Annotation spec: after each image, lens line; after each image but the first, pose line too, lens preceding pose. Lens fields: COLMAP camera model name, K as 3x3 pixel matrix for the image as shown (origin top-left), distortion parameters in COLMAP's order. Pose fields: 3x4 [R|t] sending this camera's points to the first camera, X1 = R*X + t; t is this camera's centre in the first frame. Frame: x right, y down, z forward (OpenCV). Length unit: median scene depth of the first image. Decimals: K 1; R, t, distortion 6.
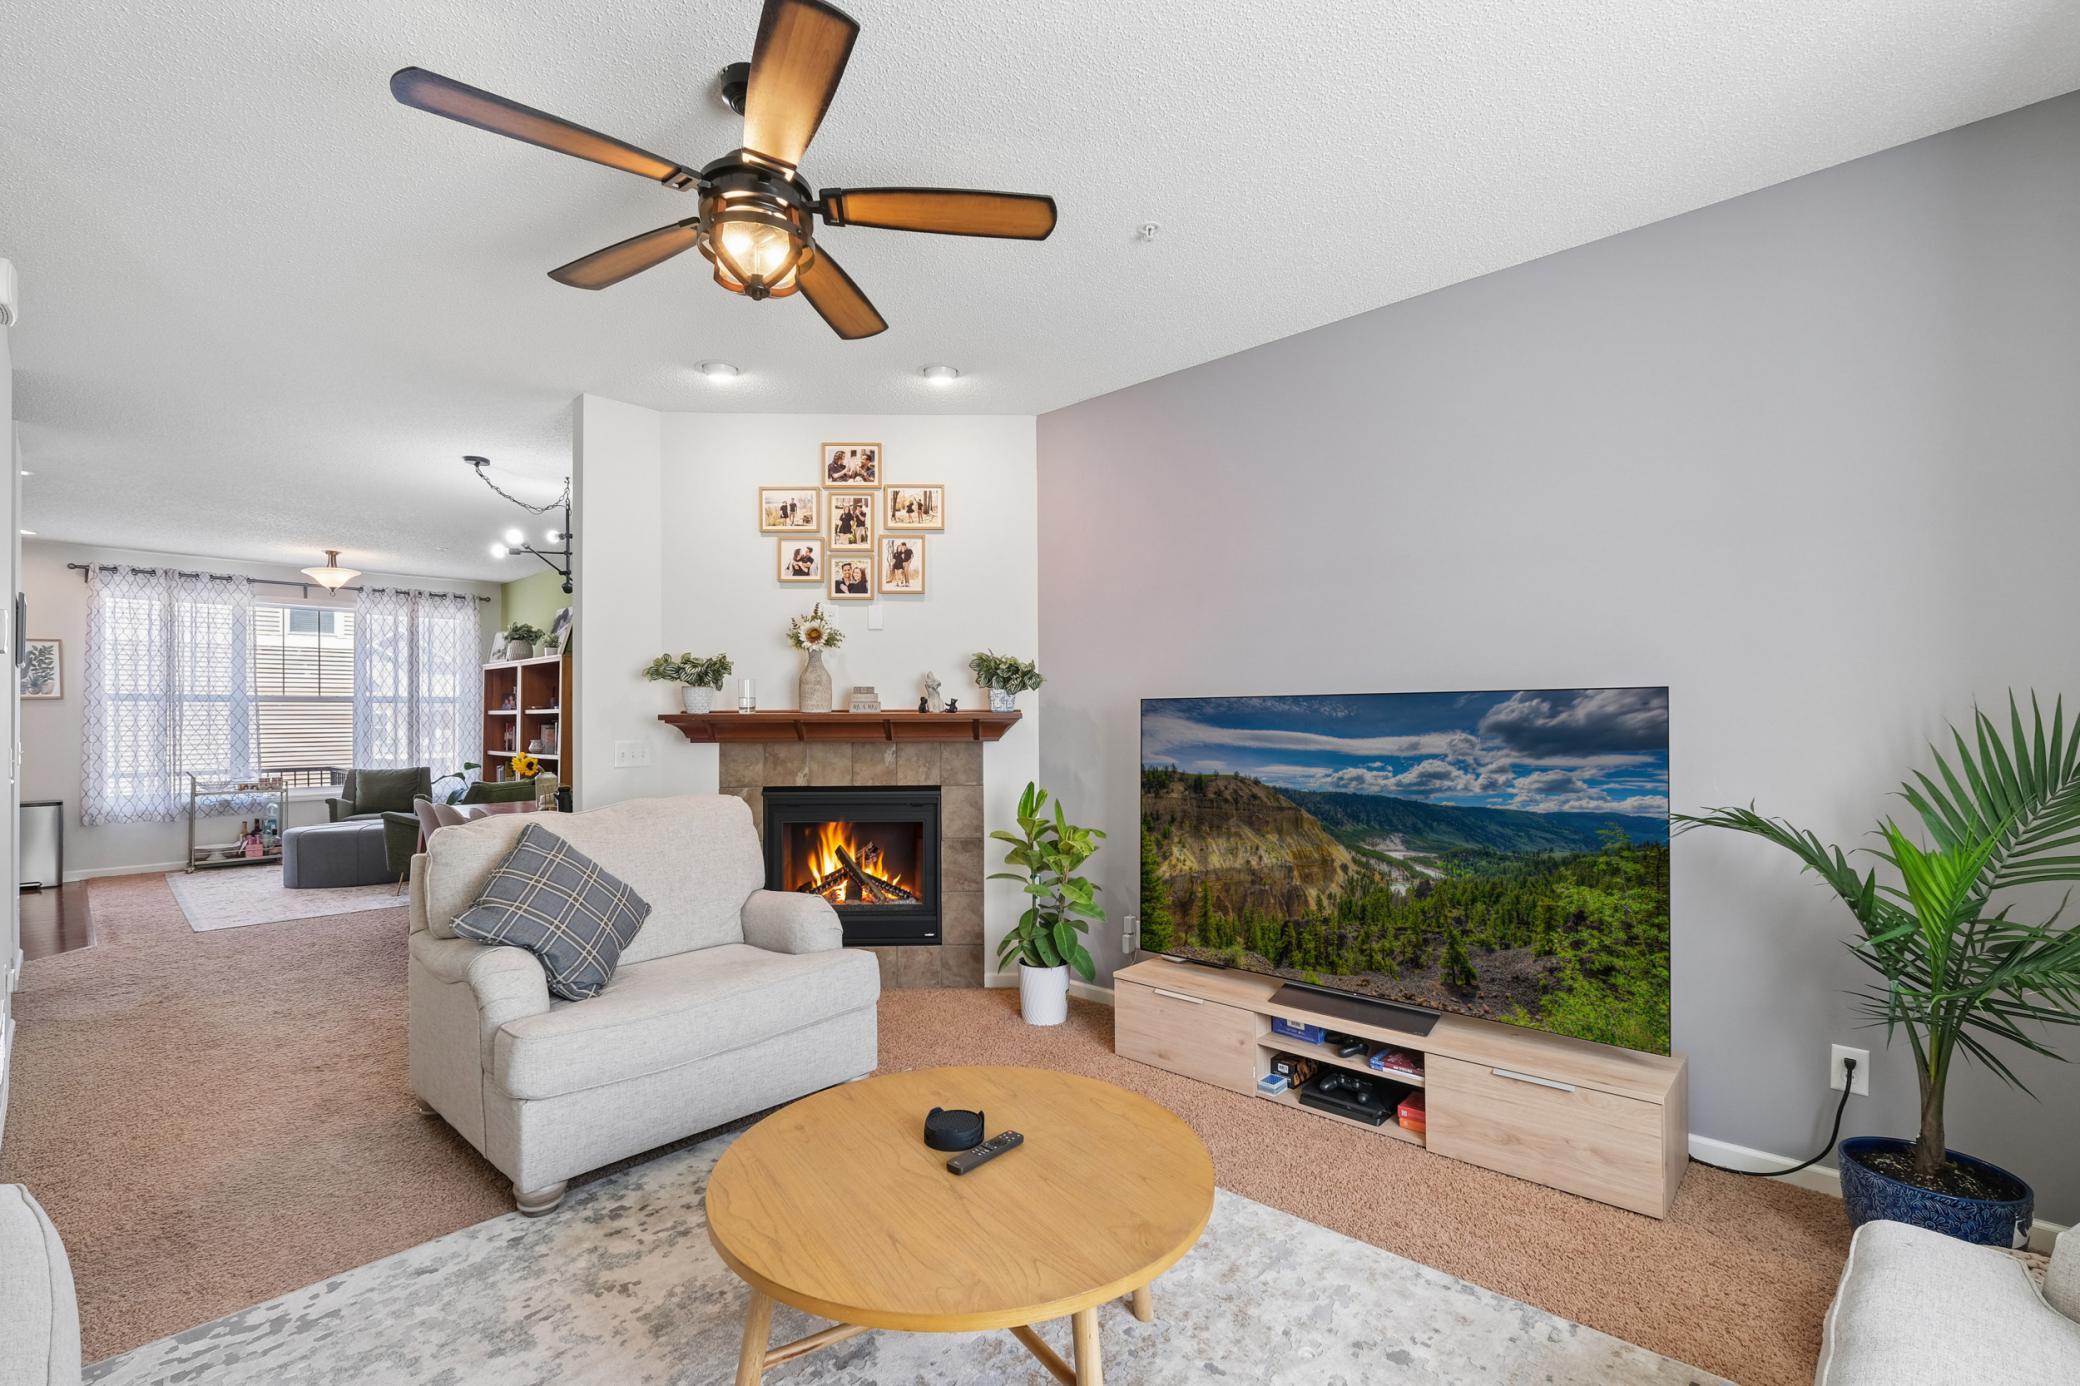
lens RADIAL K [[901.5, 0, 1040.5], [0, 901.5, 725.9], [0, 0, 1]] dist [0.000352, -0.000028]
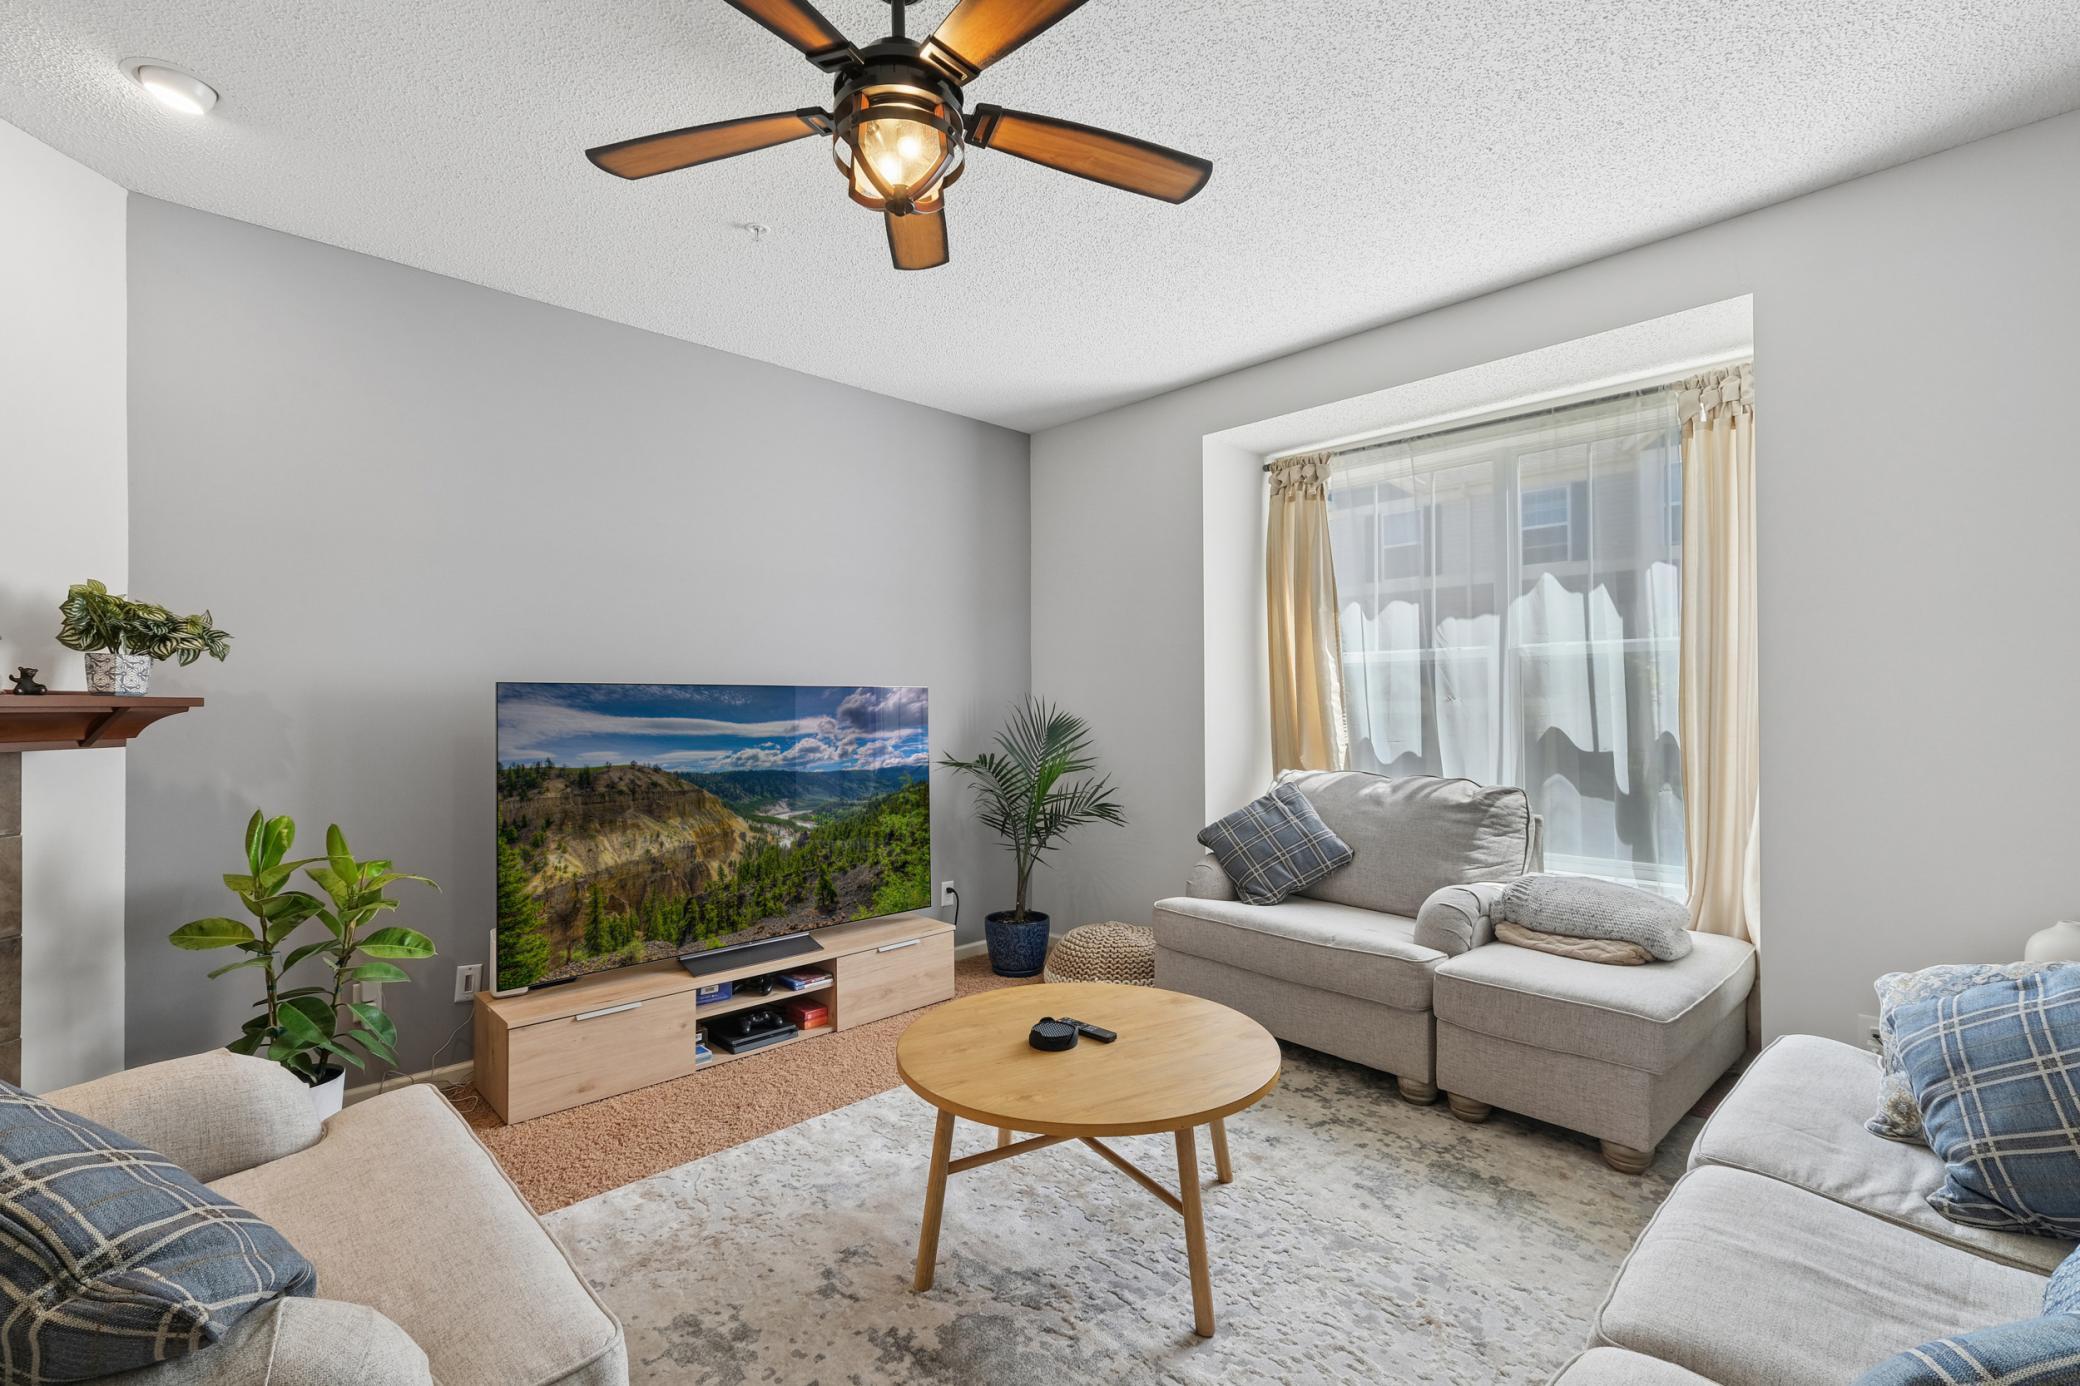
lens RADIAL K [[912.8, 0, 1029.4], [0, 912.8, 693.1], [0, 0, 1]] dist [0.000081, -0.000208]
pose [[0.063048, 0.014135, 0.997910, -0.801864], [0.007211, 0.999867, -0.014619, -0.005194], [-0.997984, 0.008117, 0.062938, 0.558346]]
